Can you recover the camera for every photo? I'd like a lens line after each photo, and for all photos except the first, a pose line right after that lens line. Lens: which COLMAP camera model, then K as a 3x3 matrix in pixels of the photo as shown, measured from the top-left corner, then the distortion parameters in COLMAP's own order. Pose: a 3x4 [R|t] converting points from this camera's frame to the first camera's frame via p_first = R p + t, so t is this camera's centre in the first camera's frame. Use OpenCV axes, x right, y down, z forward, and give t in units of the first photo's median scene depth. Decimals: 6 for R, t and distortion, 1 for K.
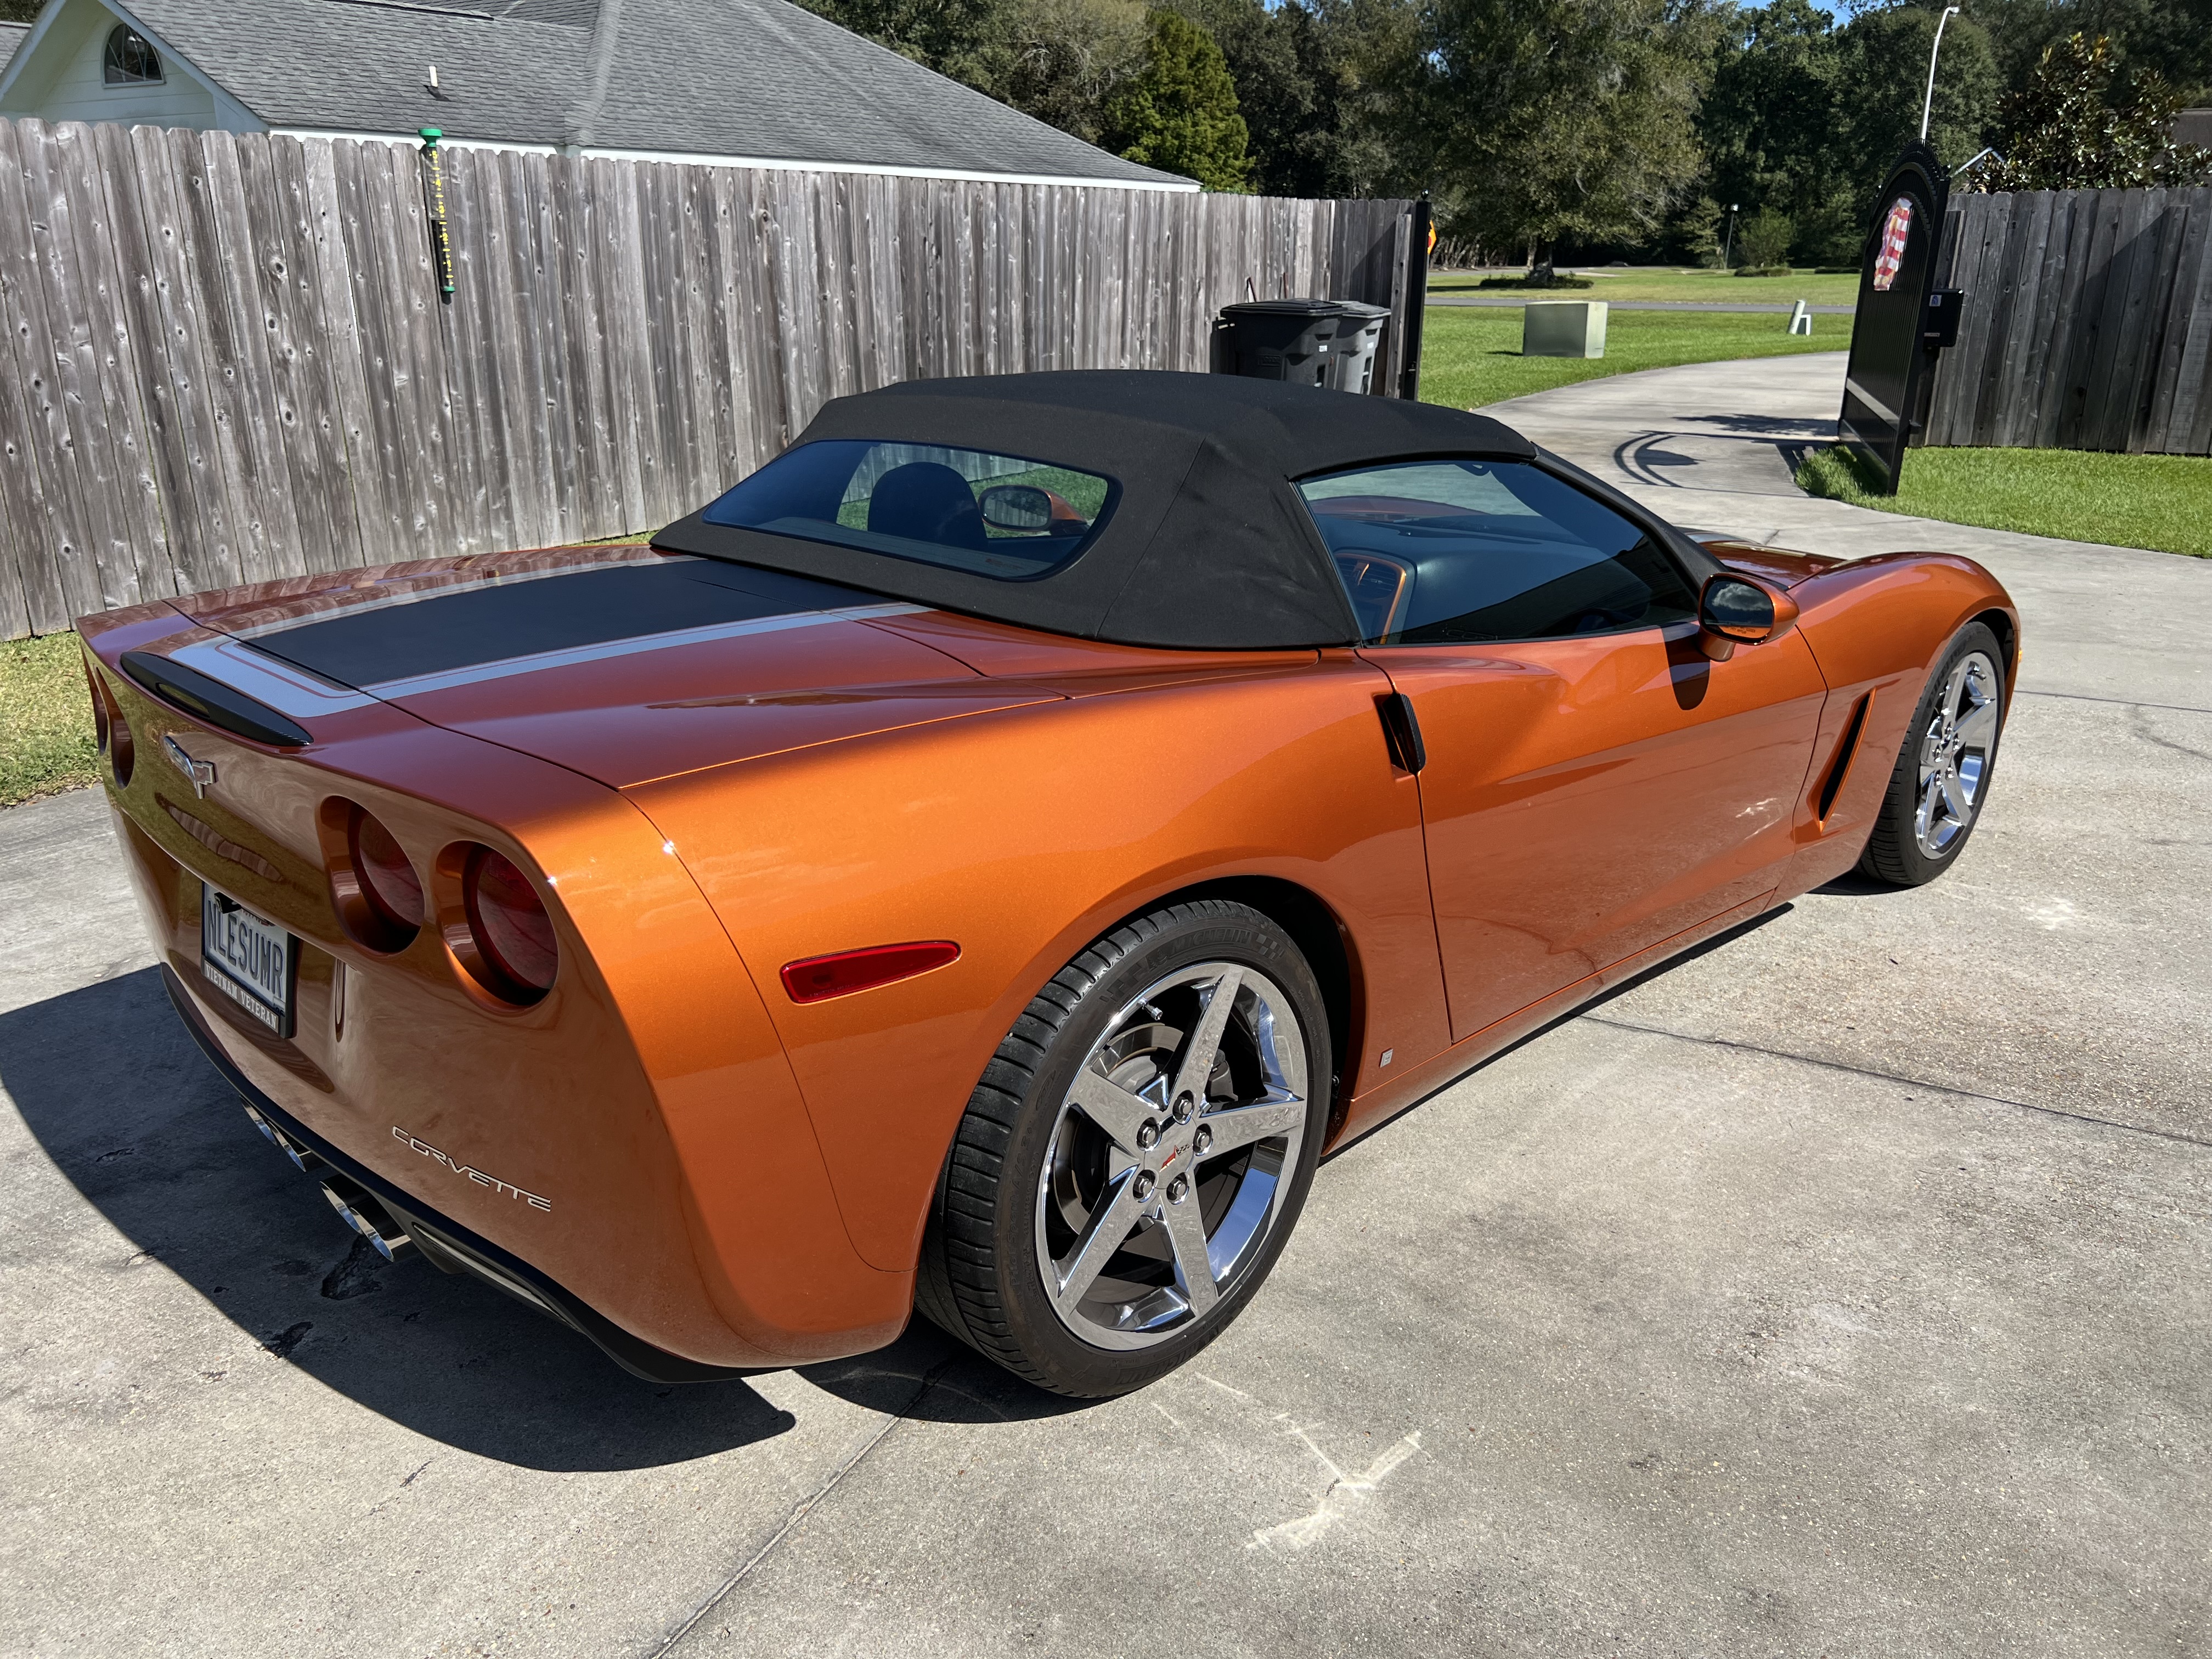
lens RADIAL K [[1662.6, 0, 1108.9], [0, 1662.6, 825.7], [0, 0, 1]] dist [0.025824, -0.027465]
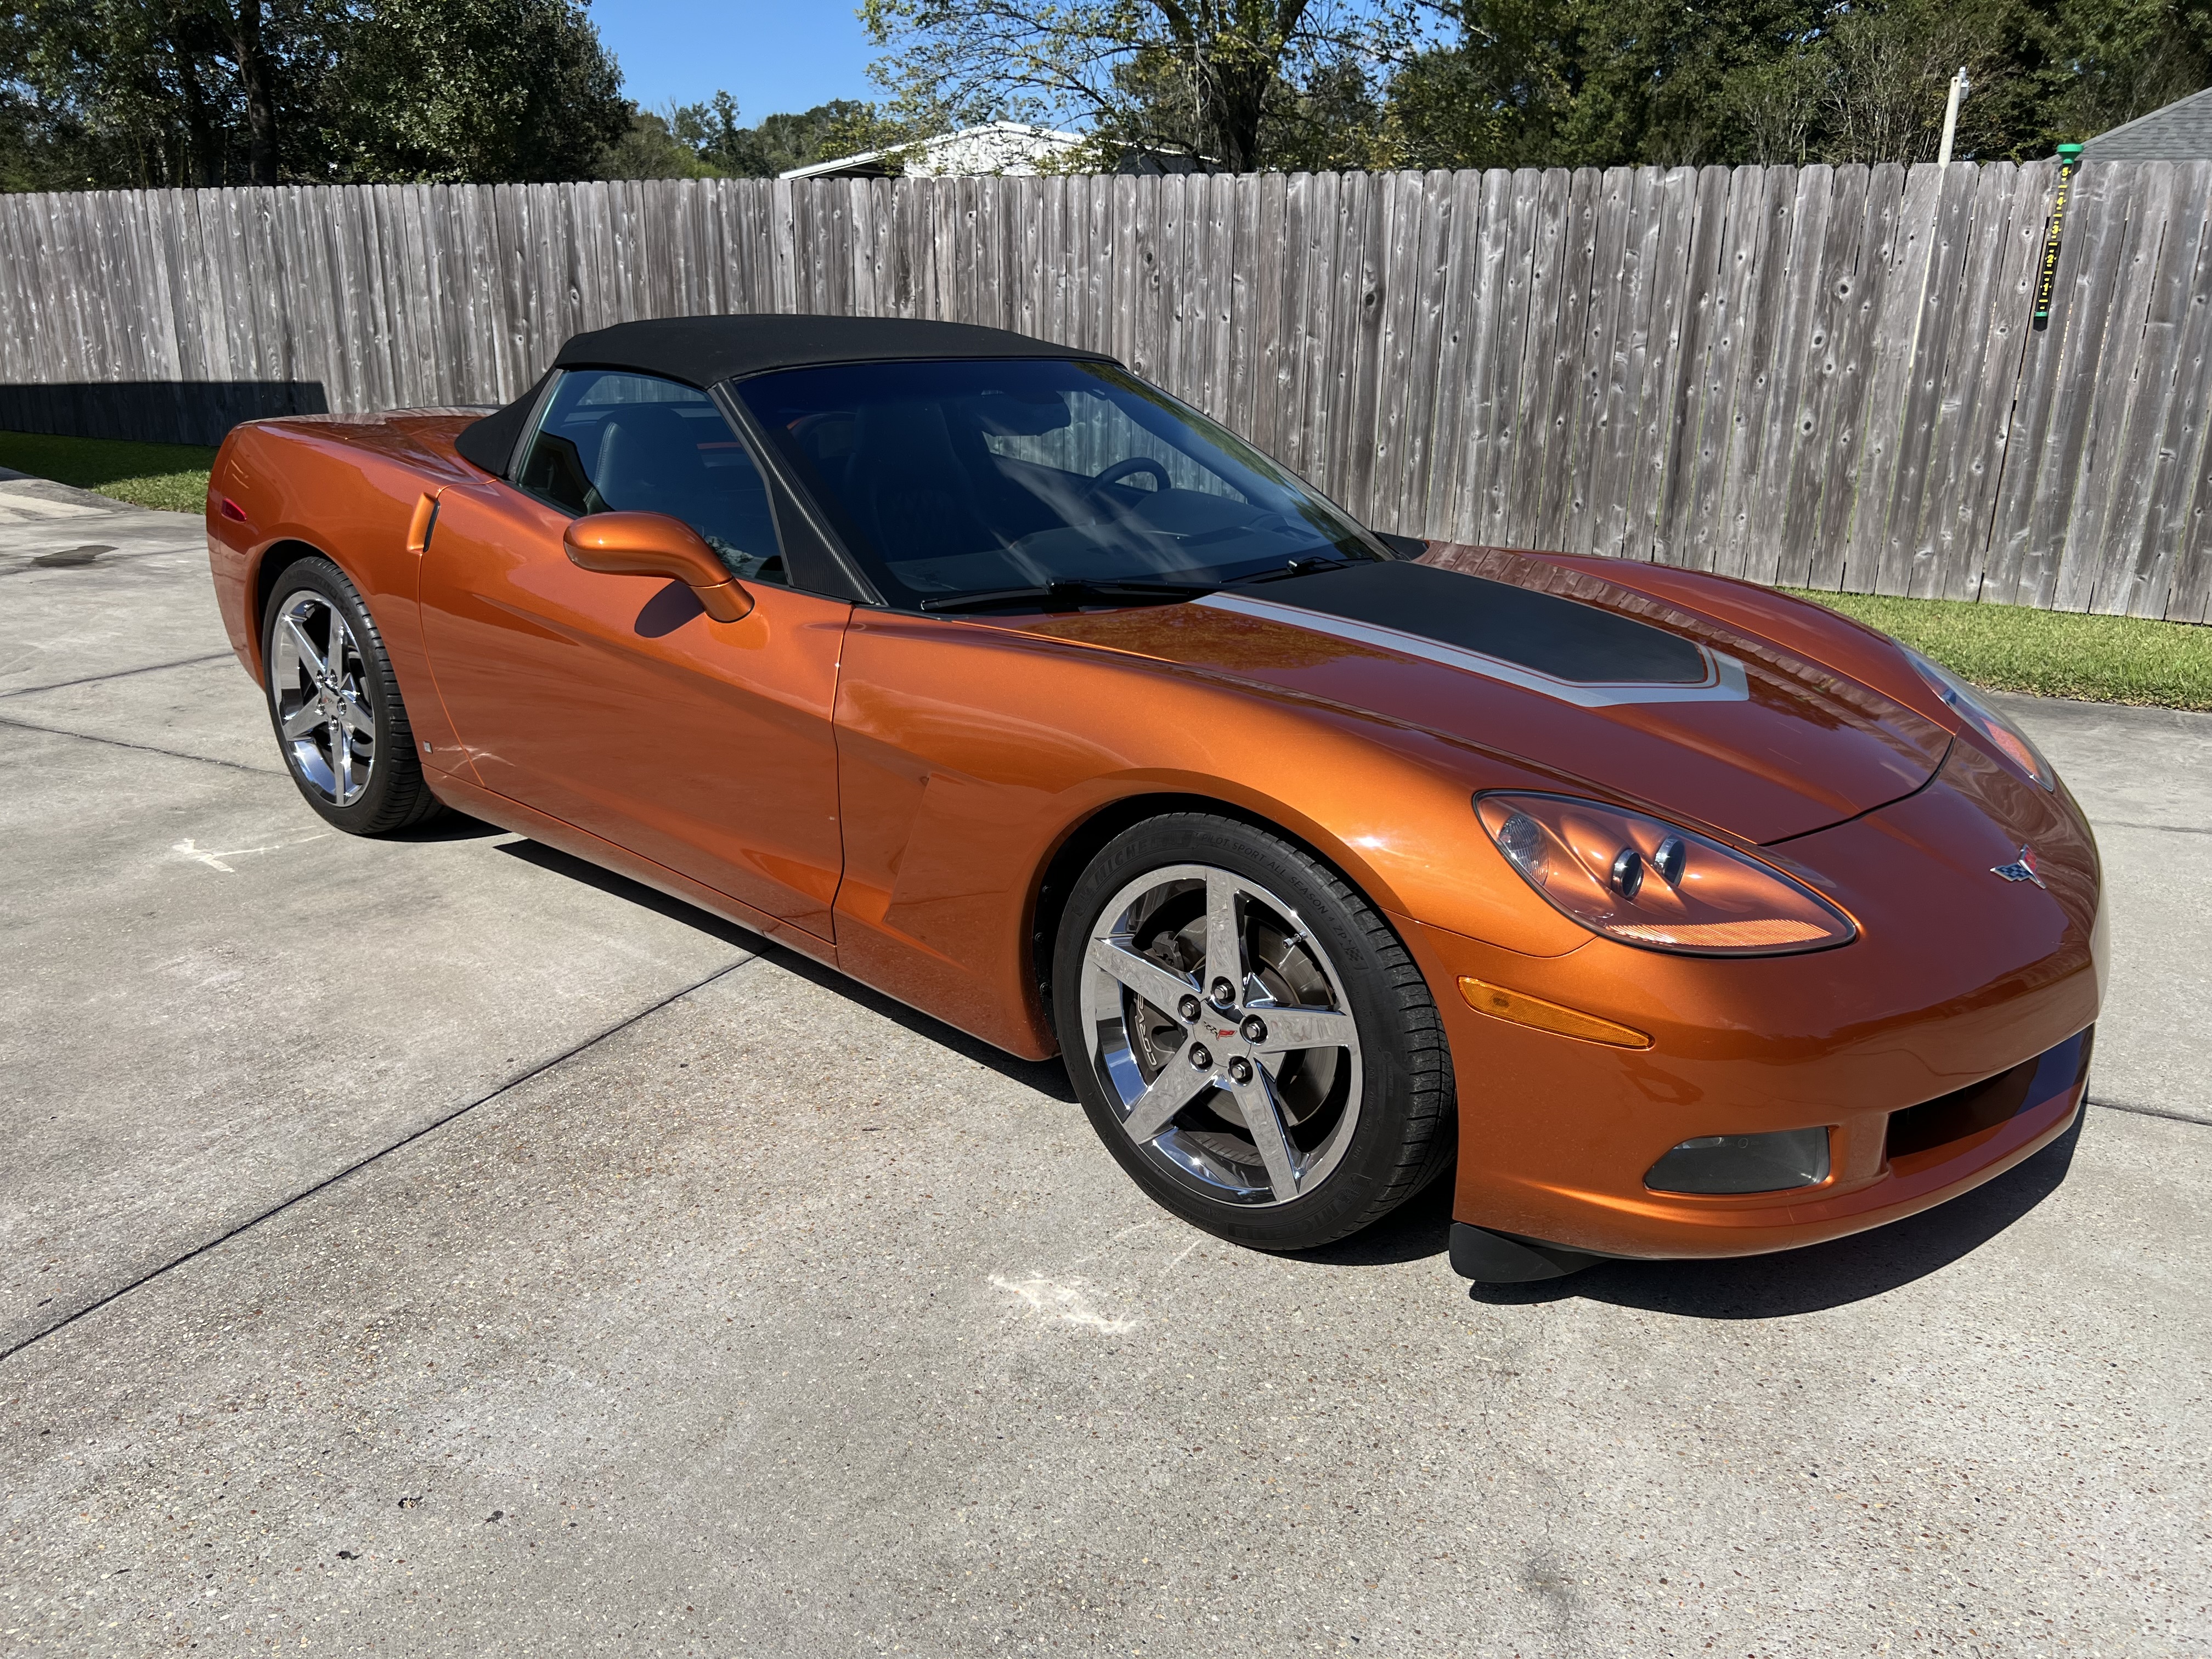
lens RADIAL K [[1662.6, 0, 1105.0], [0, 1662.6, 838.6], [0, 0, 1]] dist [0.025824, -0.027465]
pose [[0.072203, 0.310422, -0.947853, 0.613662], [-0.341060, 0.900729, 0.269009, -0.147426], [0.937264, 0.303851, 0.170908, 0.495140]]
